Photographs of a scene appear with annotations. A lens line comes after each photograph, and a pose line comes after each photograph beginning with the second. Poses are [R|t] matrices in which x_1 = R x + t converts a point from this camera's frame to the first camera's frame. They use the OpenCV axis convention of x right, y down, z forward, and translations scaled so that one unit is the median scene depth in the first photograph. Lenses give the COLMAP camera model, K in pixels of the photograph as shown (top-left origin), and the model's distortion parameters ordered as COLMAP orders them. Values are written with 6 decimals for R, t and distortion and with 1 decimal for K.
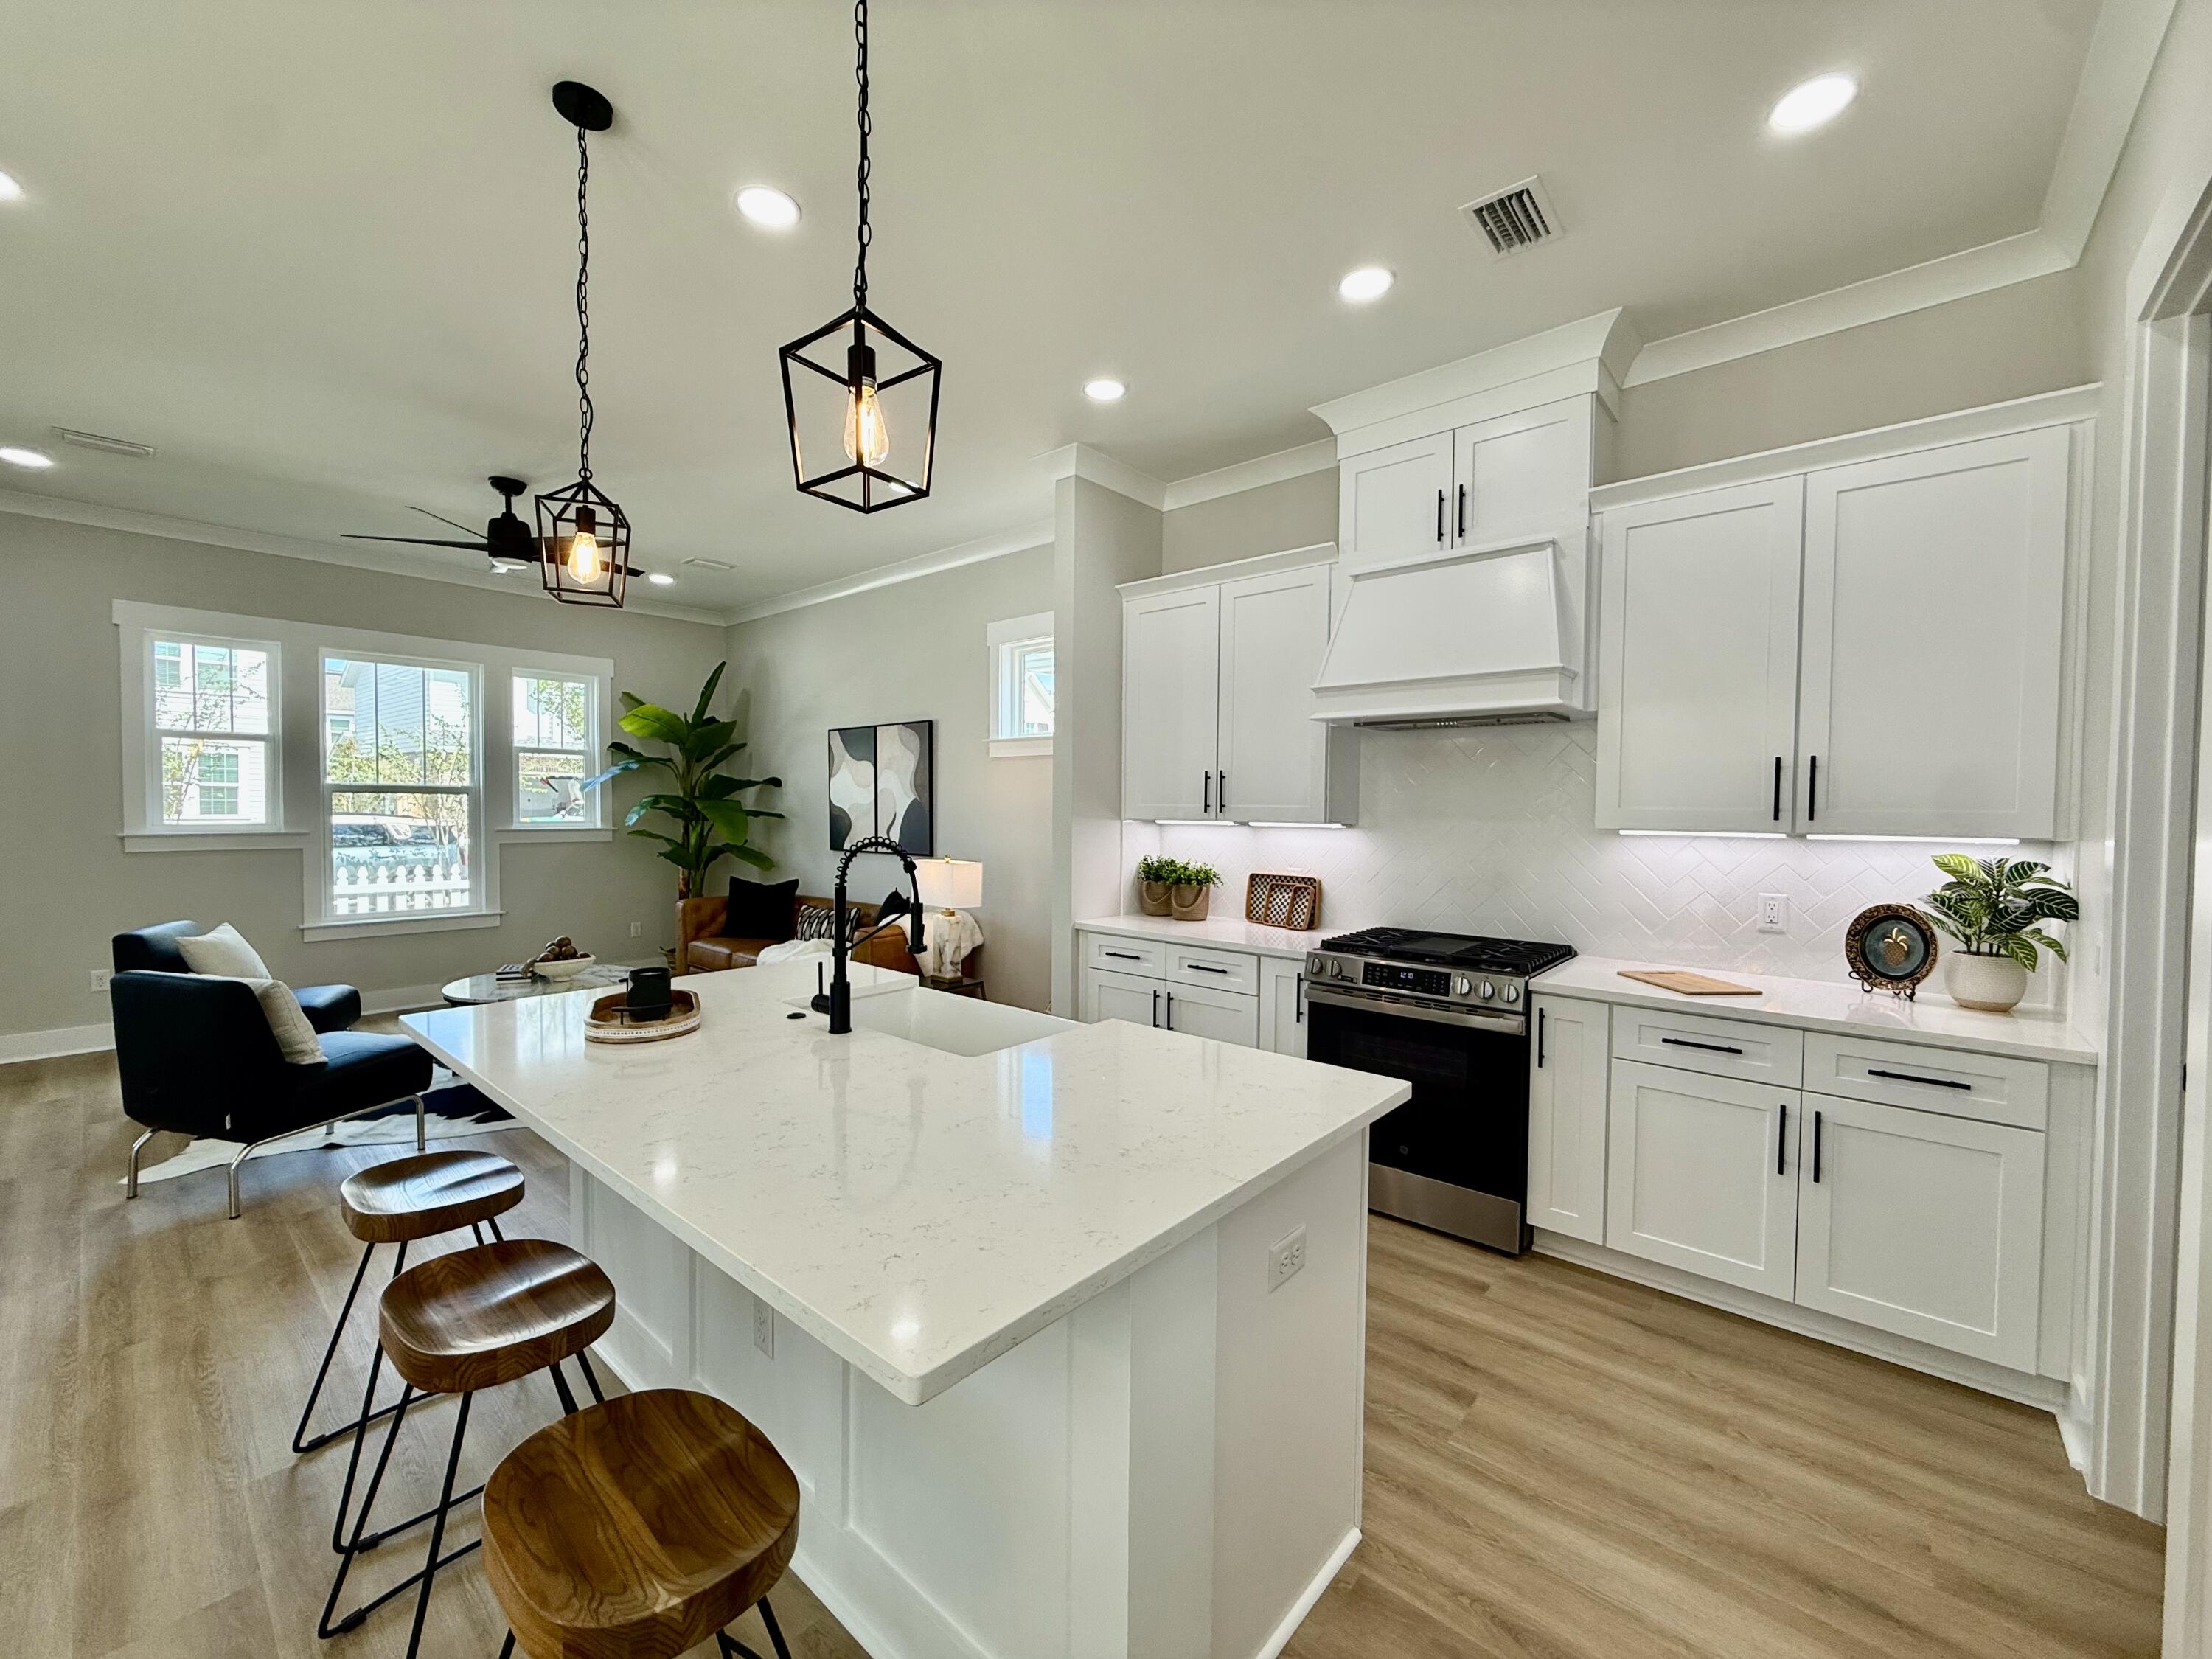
lens RADIAL K [[884.3, 0, 1099.0], [0, 884.3, 830.7], [0, 0, 1]] dist [-0.000218, -0.000139]
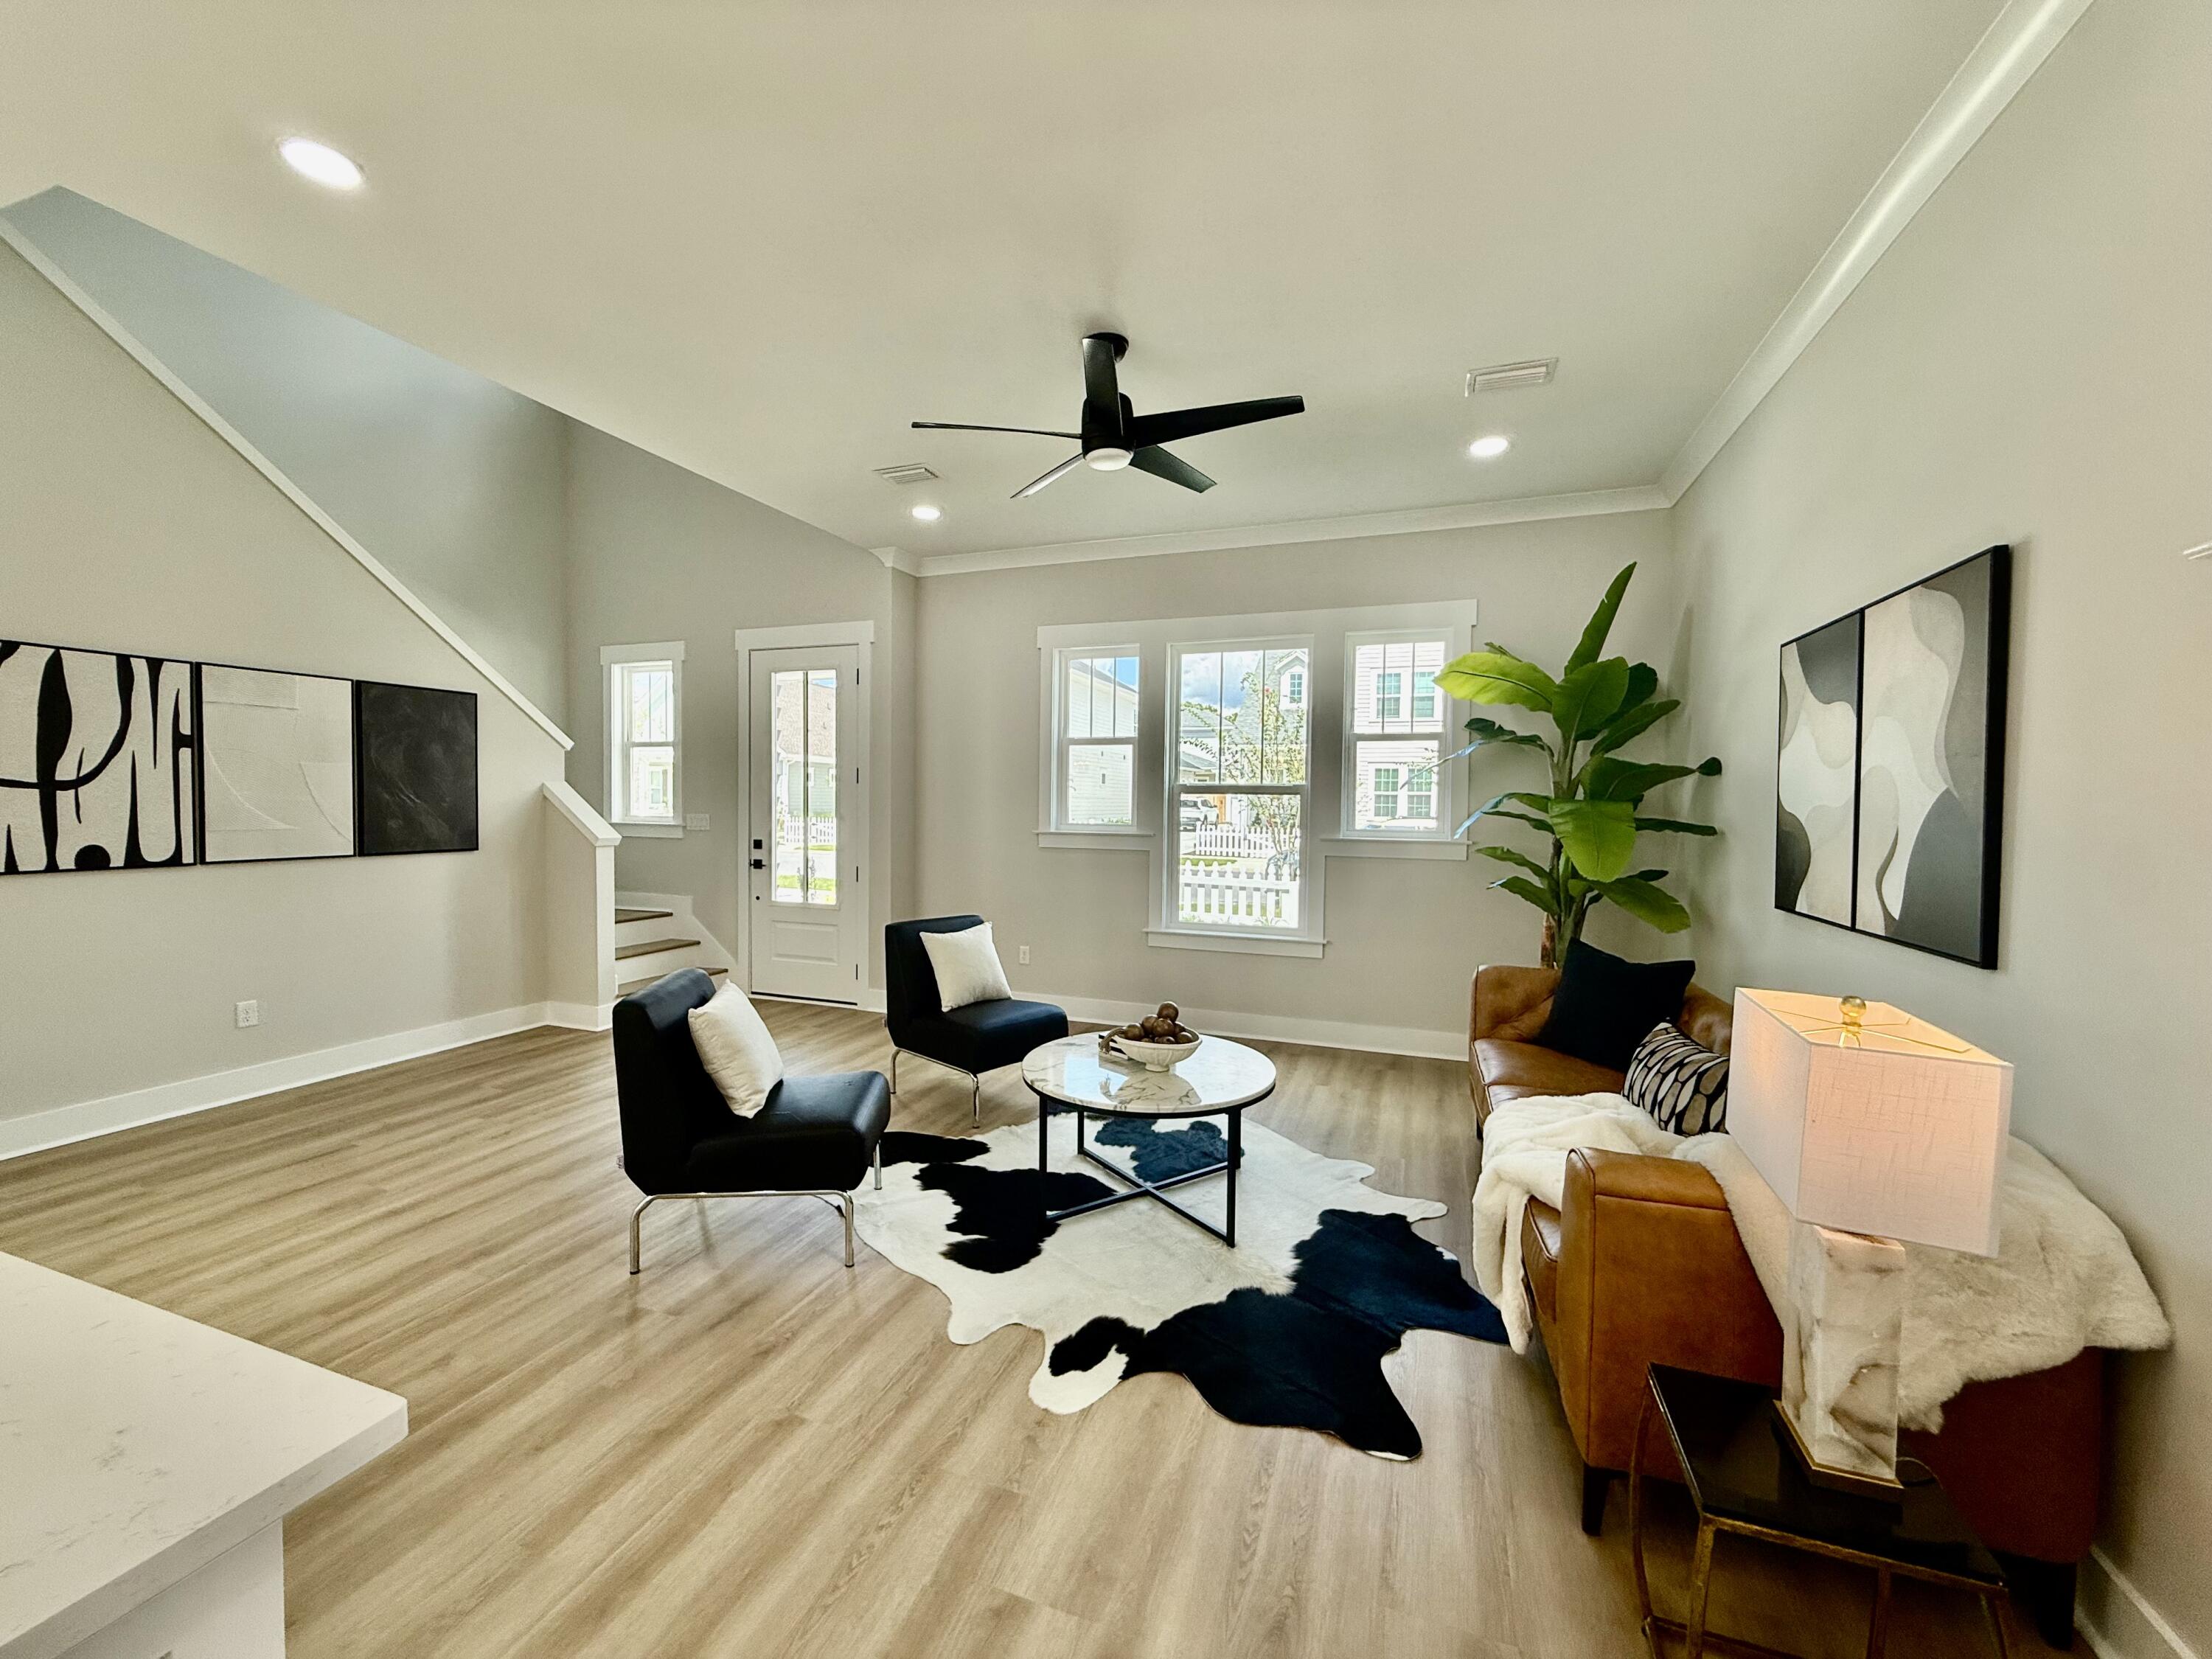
lens RADIAL K [[884.3, 0, 1097.2], [0, 884.3, 825.1], [0, 0, 1]] dist [-0.000218, -0.000139]
pose [[0.355498, 0.022335, -0.934410, -0.005364], [-0.033639, 0.999373, 0.011090, -0.024911], [0.934072, 0.027490, 0.356026, 0.884470]]
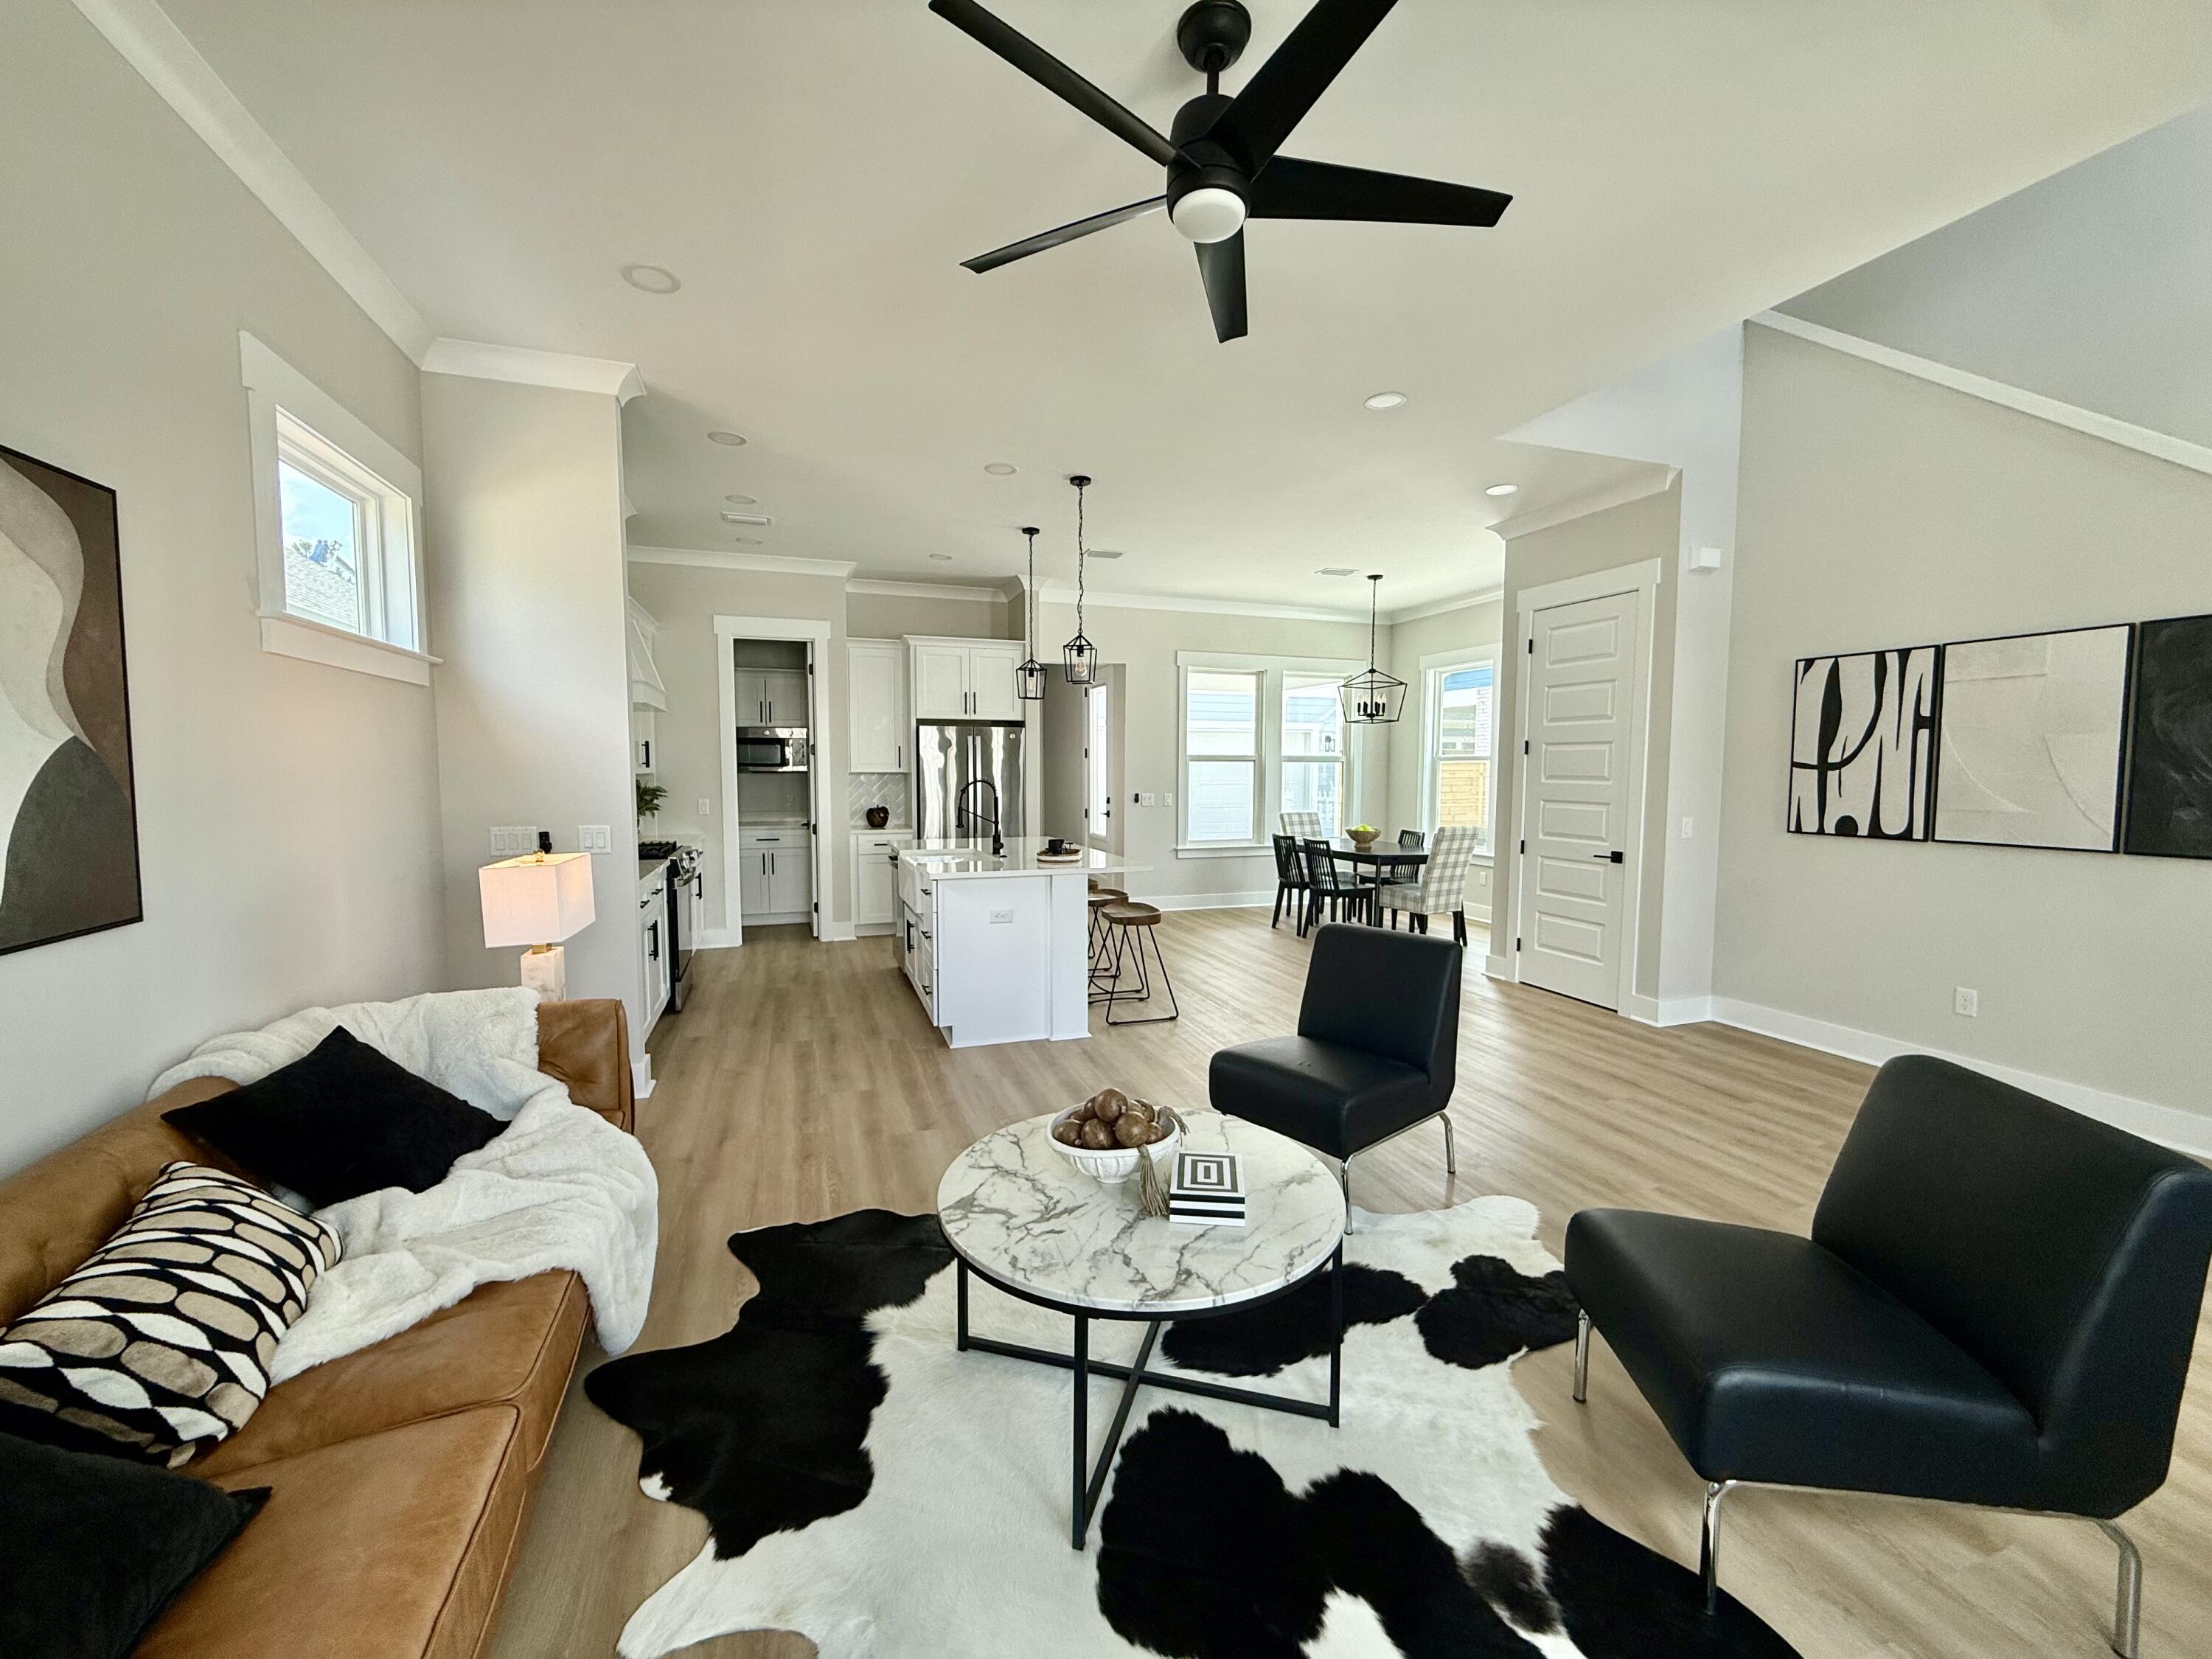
lens RADIAL K [[884.3, 0, 1106.0], [0, 884.3, 833.8], [0, 0, 1]] dist [-0.000218, -0.000139]
pose [[-0.871765, -0.050442, 0.487320, -1.001352], [0.001005, 0.994499, 0.104737, -0.054818], [-0.489923, 0.091796, -0.866919, 1.688530]]
